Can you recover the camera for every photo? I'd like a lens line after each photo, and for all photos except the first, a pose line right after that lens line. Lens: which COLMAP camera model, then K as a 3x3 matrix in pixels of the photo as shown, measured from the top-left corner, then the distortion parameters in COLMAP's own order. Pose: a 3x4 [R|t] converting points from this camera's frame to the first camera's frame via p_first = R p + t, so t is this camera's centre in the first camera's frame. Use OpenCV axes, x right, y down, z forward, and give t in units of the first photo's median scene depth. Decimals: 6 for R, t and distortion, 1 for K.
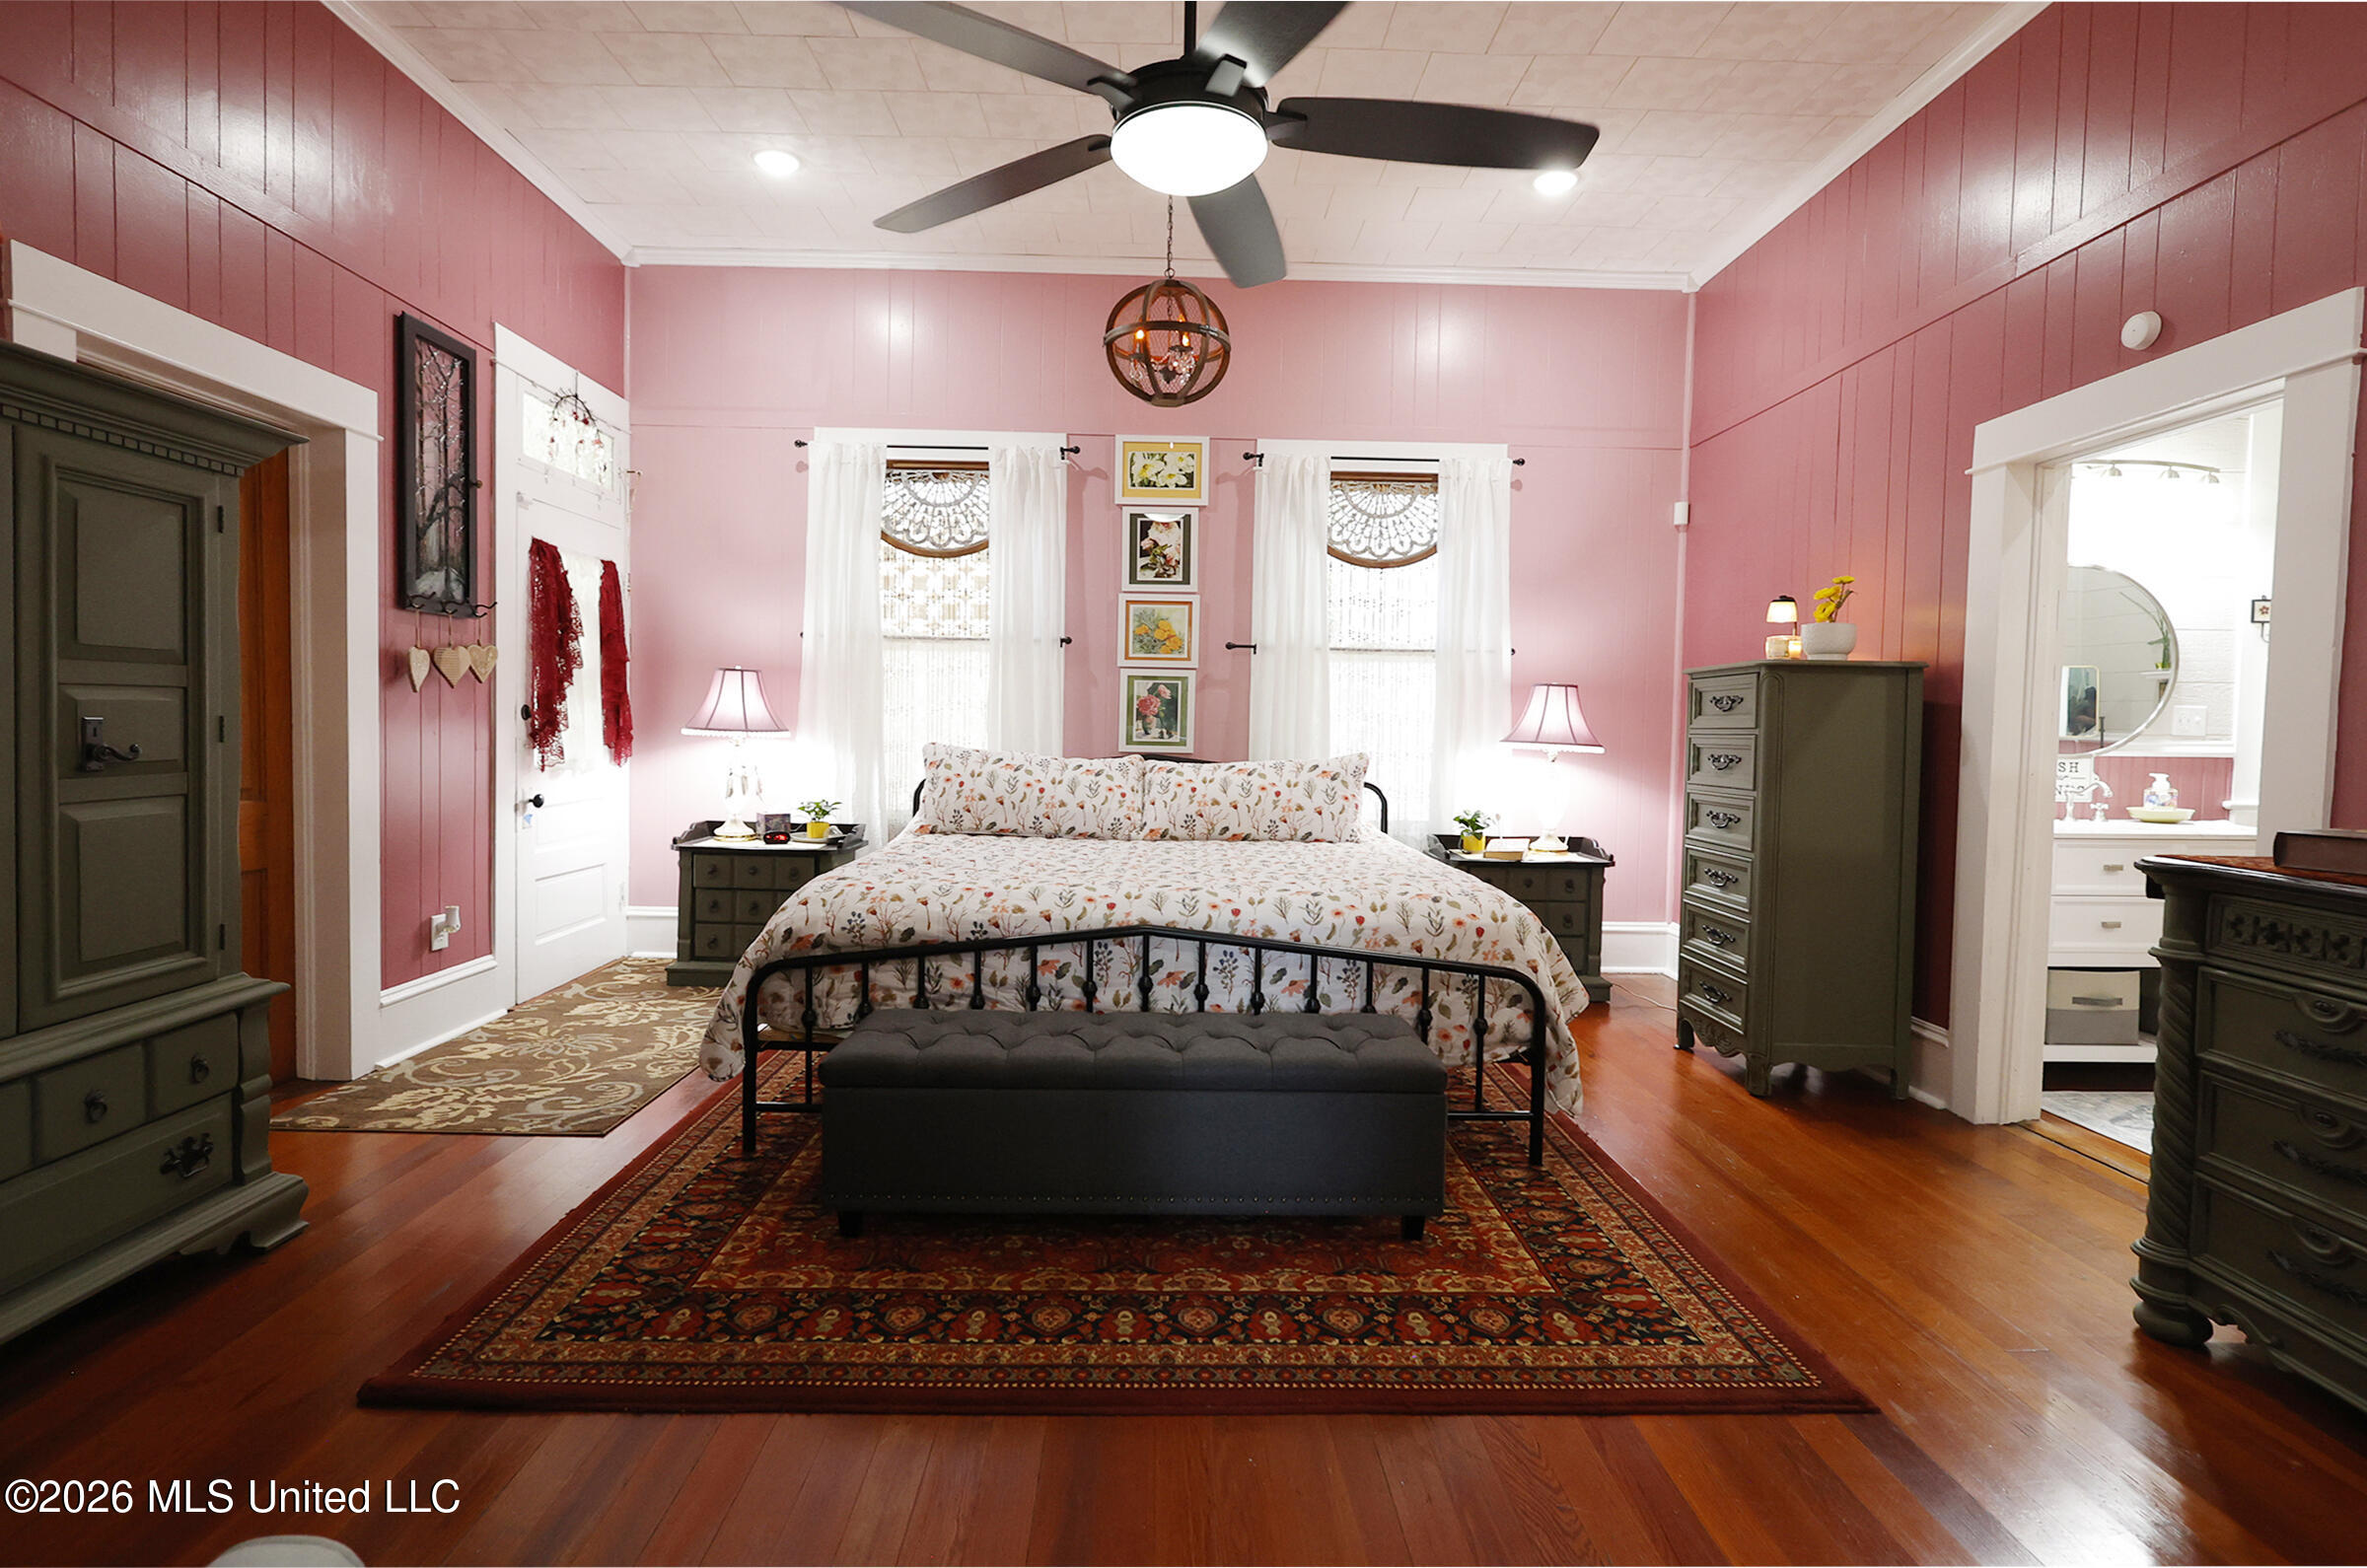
lens RADIAL K [[1089.5, 0, 1117.4], [0, 1089.5, 770.9], [0, 0, 1]] dist [-0.001429, -0.001262]
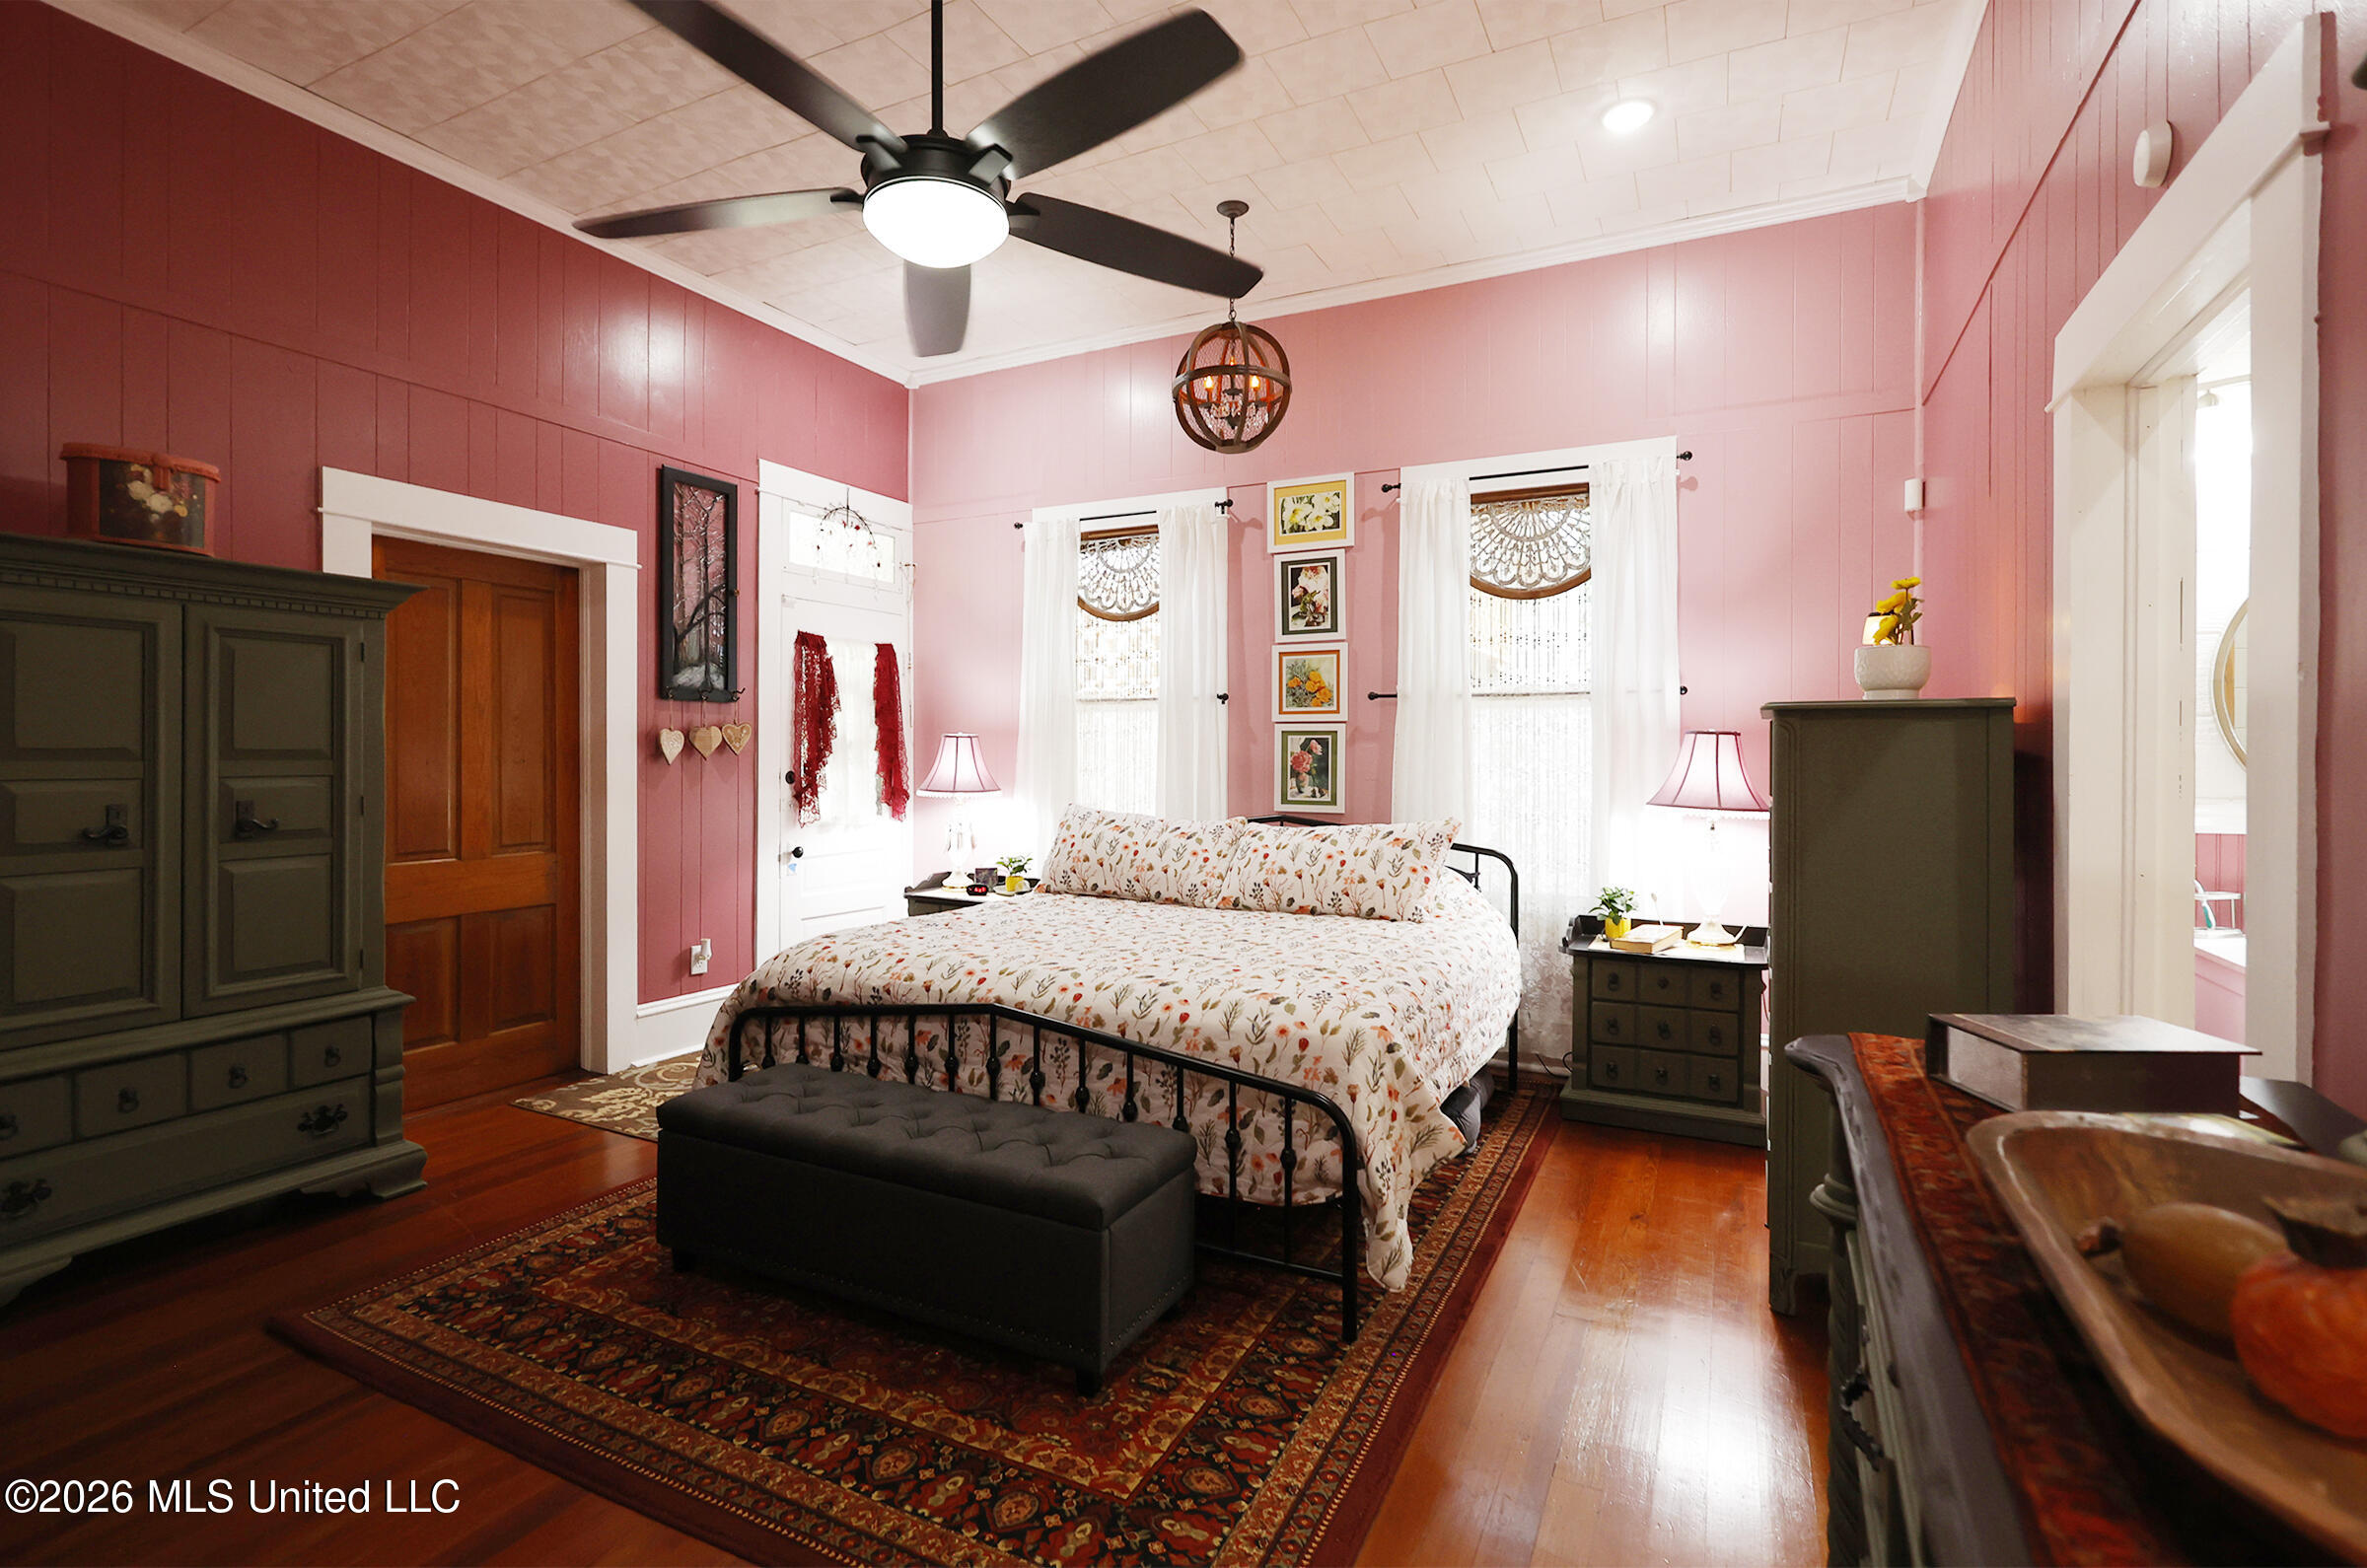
lens RADIAL K [[1089.5, 0, 1188.3], [0, 1089.5, 768.4], [0, 0, 1]] dist [-0.001429, -0.001262]
pose [[0.900003, -0.013632, -0.435670, 0.426448], [-0.003841, 0.999224, -0.039200, -0.021488], [0.435866, 0.036953, 0.899252, 0.136883]]
